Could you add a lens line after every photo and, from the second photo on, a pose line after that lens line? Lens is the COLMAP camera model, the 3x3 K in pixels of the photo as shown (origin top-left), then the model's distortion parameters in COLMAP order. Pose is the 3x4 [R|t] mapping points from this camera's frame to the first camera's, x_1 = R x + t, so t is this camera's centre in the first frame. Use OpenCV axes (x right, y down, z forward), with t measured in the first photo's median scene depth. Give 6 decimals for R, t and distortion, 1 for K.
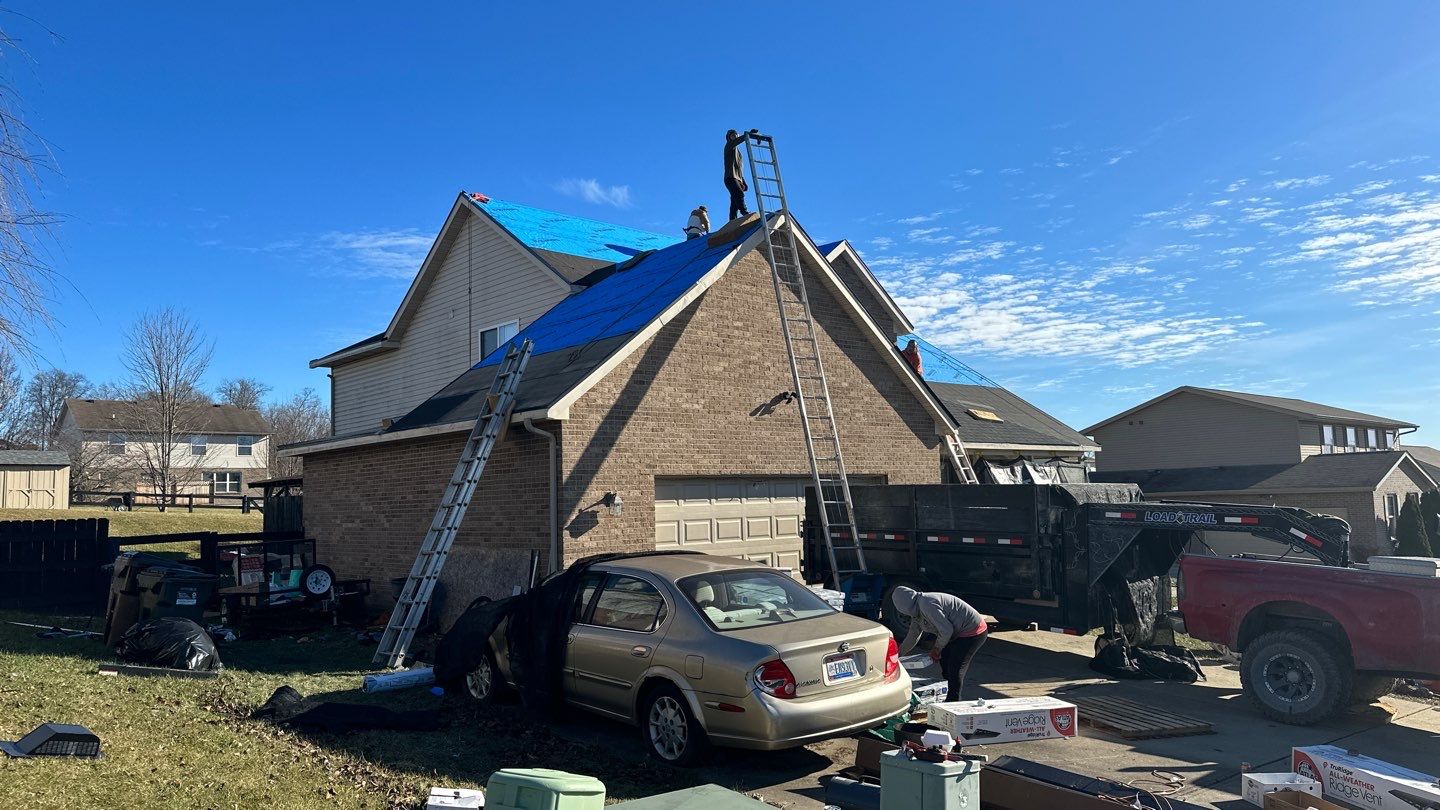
lens RADIAL K [[1016.2, 0, 724.9], [0, 1016.2, 401.1], [0, 0, 1]] dist [0.071110, -0.068993]
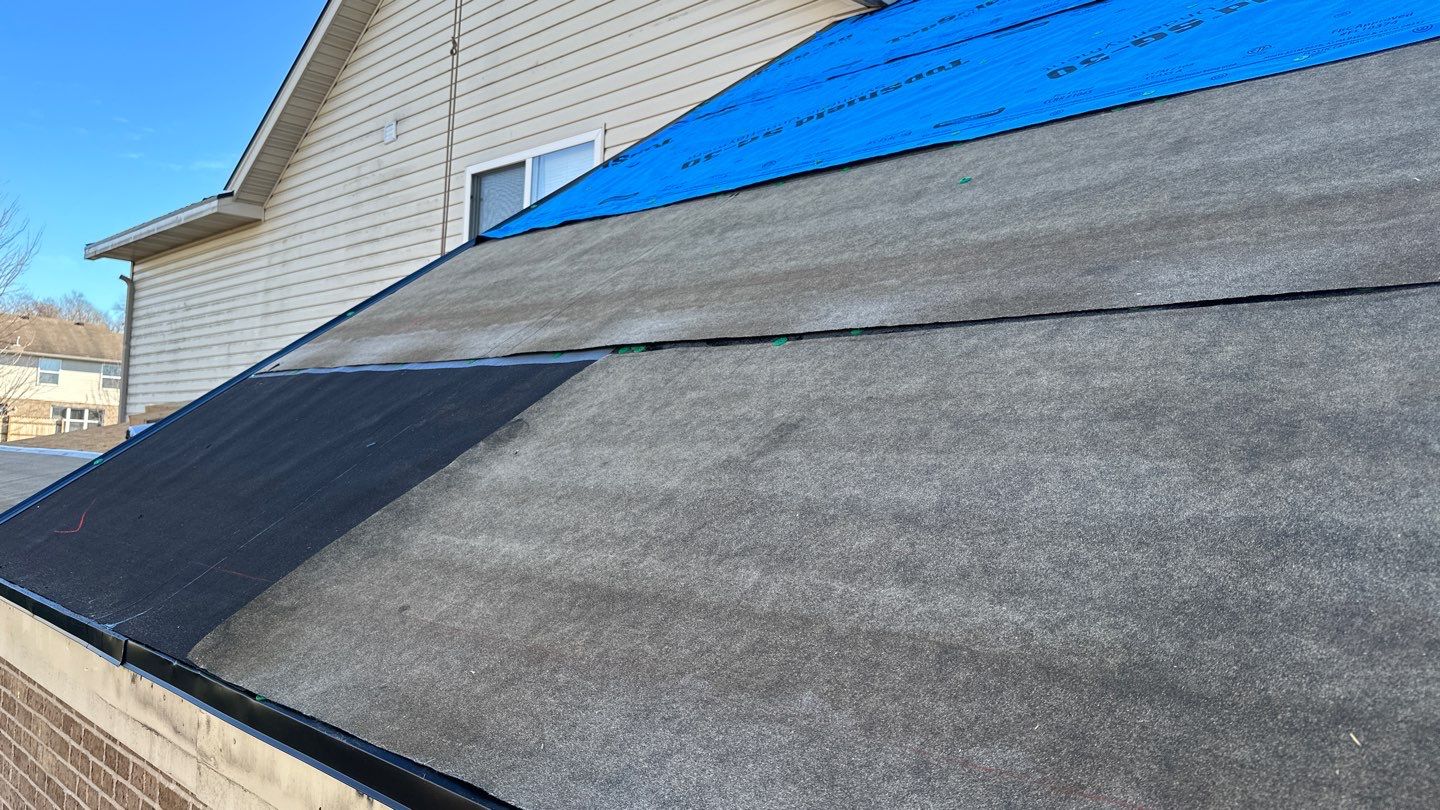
lens RADIAL K [[1016.2, 0, 724.9], [0, 1016.2, 401.1], [0, 0, 1]] dist [0.071110, -0.068993]
pose [[0.994799, 0.075580, 0.068283, -0.148878], [-0.077992, 0.996395, 0.033383, -0.006274], [-0.065513, -0.038535, 0.997107, 0.555011]]
